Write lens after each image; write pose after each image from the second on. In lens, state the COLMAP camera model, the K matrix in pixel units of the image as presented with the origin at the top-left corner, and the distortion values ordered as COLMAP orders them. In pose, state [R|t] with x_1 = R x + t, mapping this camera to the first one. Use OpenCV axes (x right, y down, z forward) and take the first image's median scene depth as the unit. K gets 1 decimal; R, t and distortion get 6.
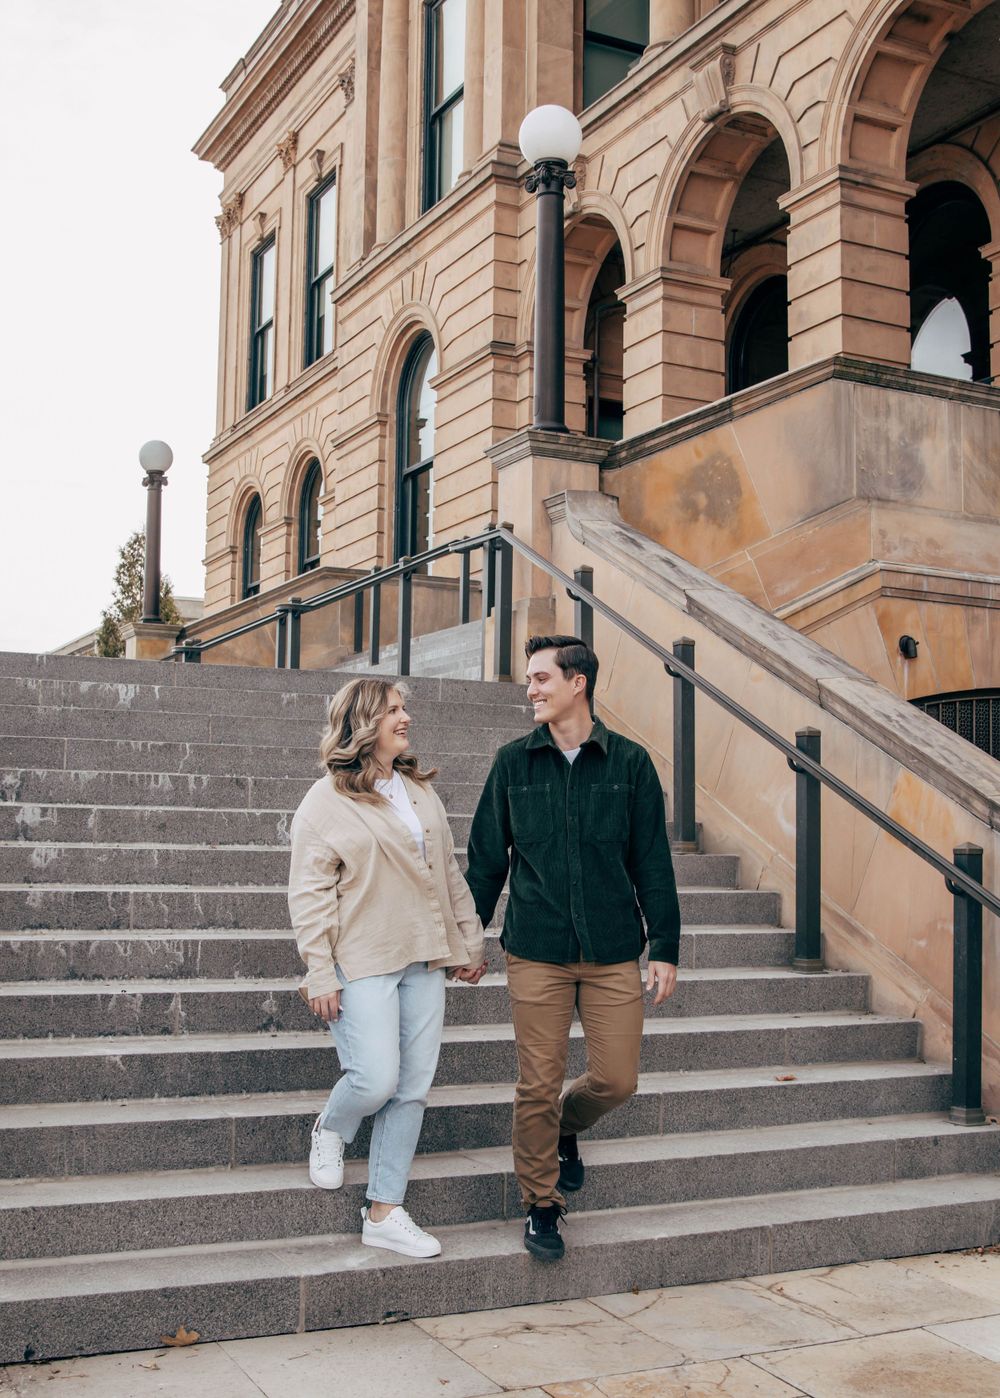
lens RADIAL K [[1656.8, 0, 493.6], [0, 1656.8, 743.8], [0, 0, 1]] dist [-0.112808, 0.082279]
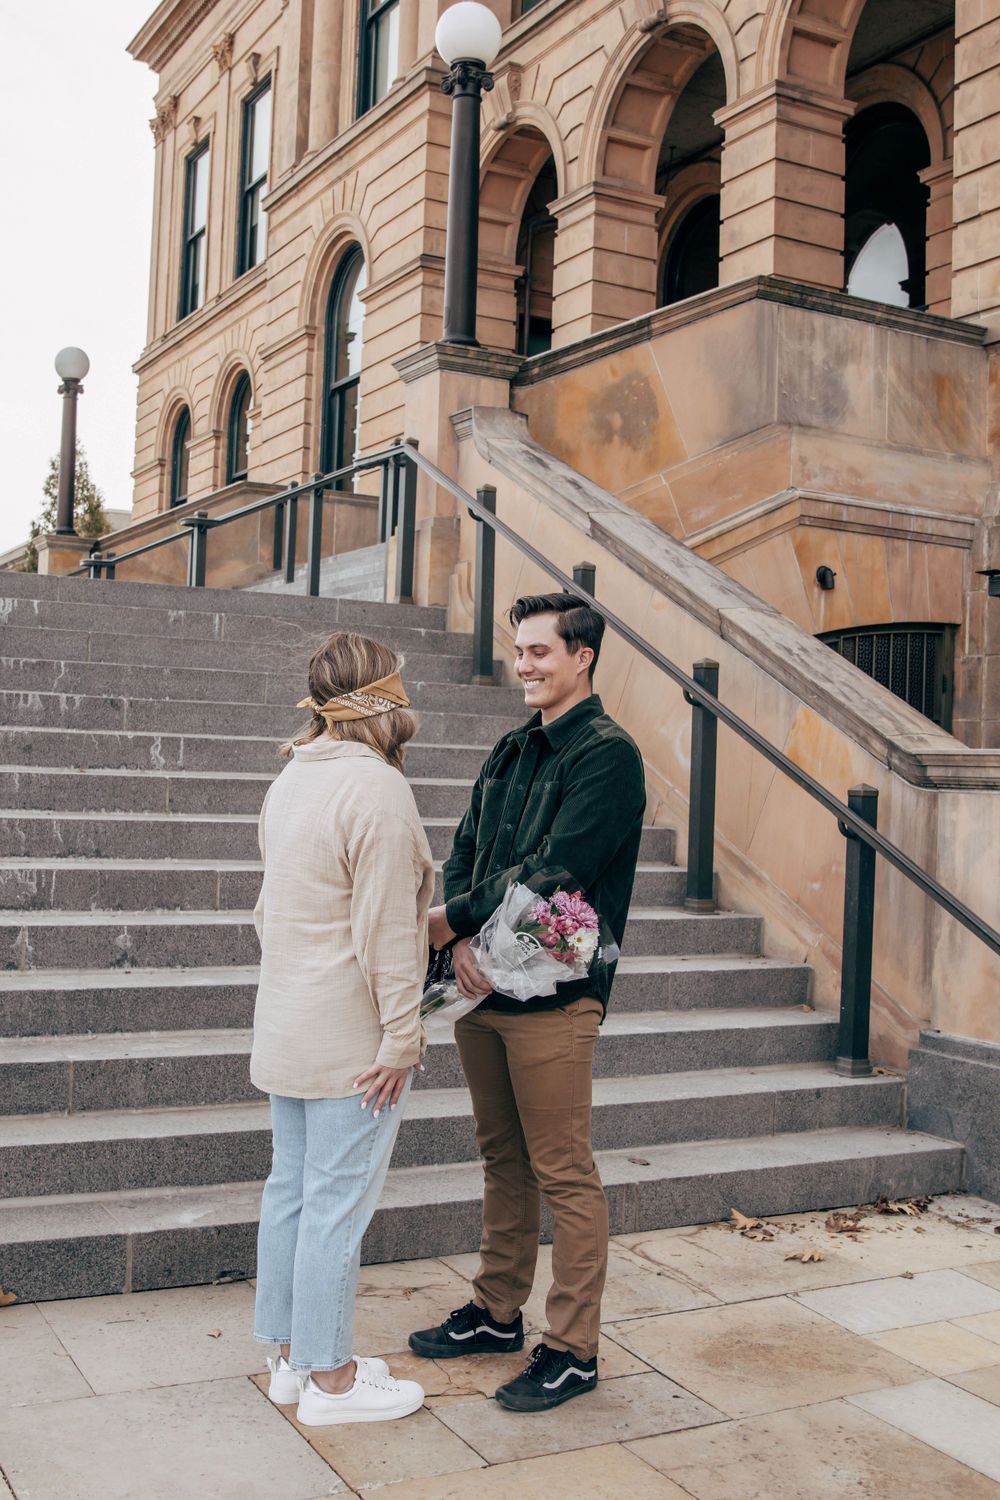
lens RADIAL K [[1651.9, 0, 490.9], [0, 1651.9, 744.0], [0, 0, 1]] dist [-0.110004, 0.071528]
pose [[0.999135, 0.020852, 0.035974, 0.031582], [-0.022544, 0.998626, 0.047297, -0.003131], [-0.034938, -0.048067, 0.998233, 0.043660]]
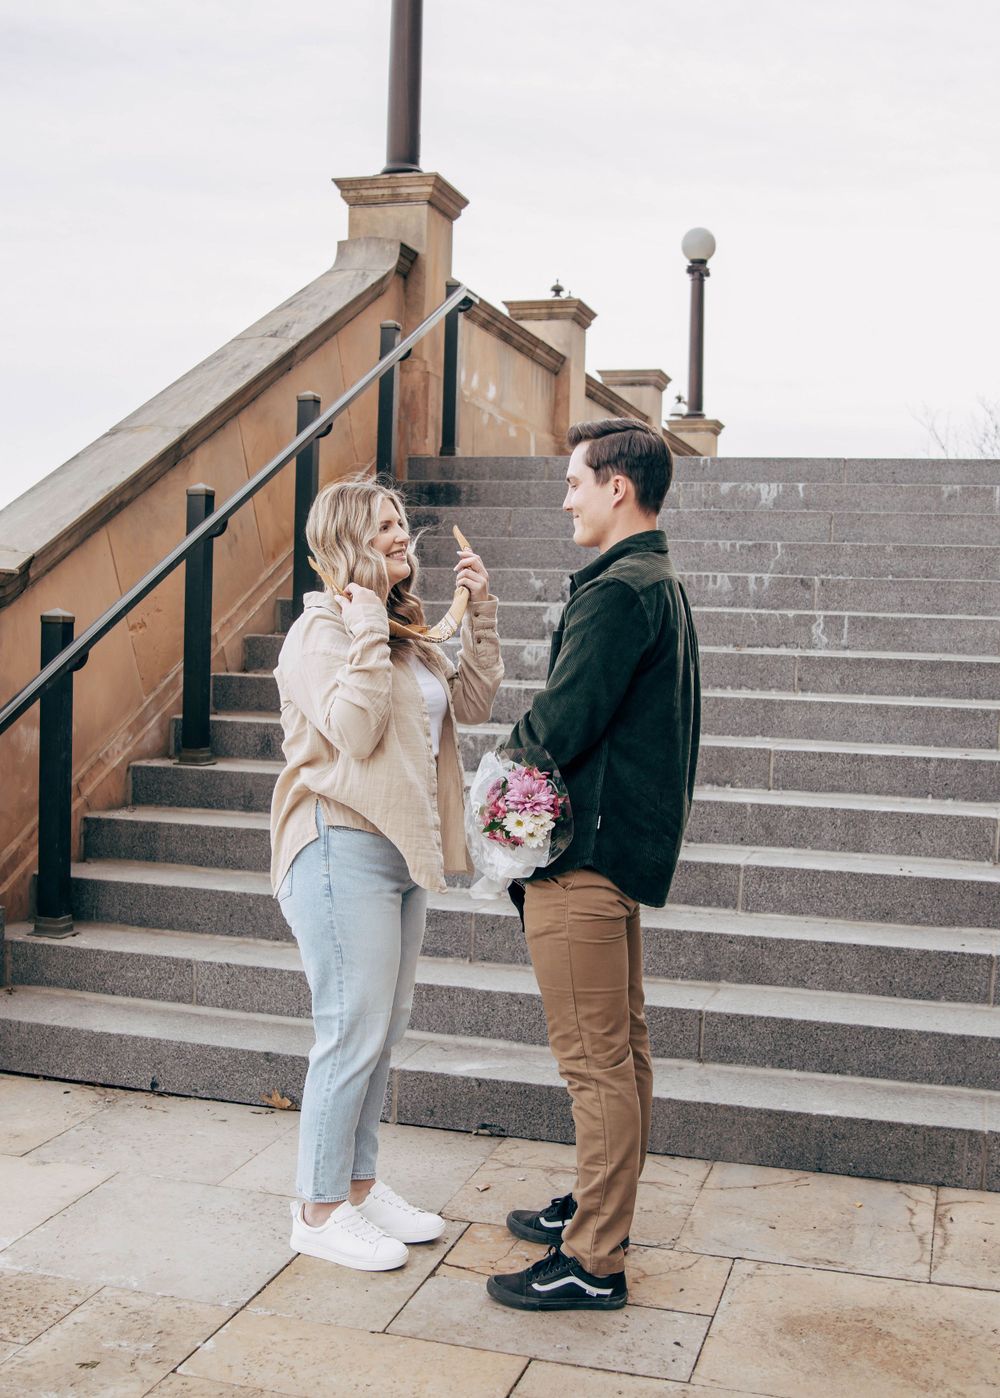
lens RADIAL K [[1656.8, 0, 493.6], [0, 1656.8, 743.8], [0, 0, 1]] dist [-0.112808, 0.082279]
pose [[0.732987, 0.053840, -0.678109, 0.370099], [0.020628, 0.994645, 0.101271, 0.016729], [0.679930, -0.088218, 0.727951, 0.200169]]
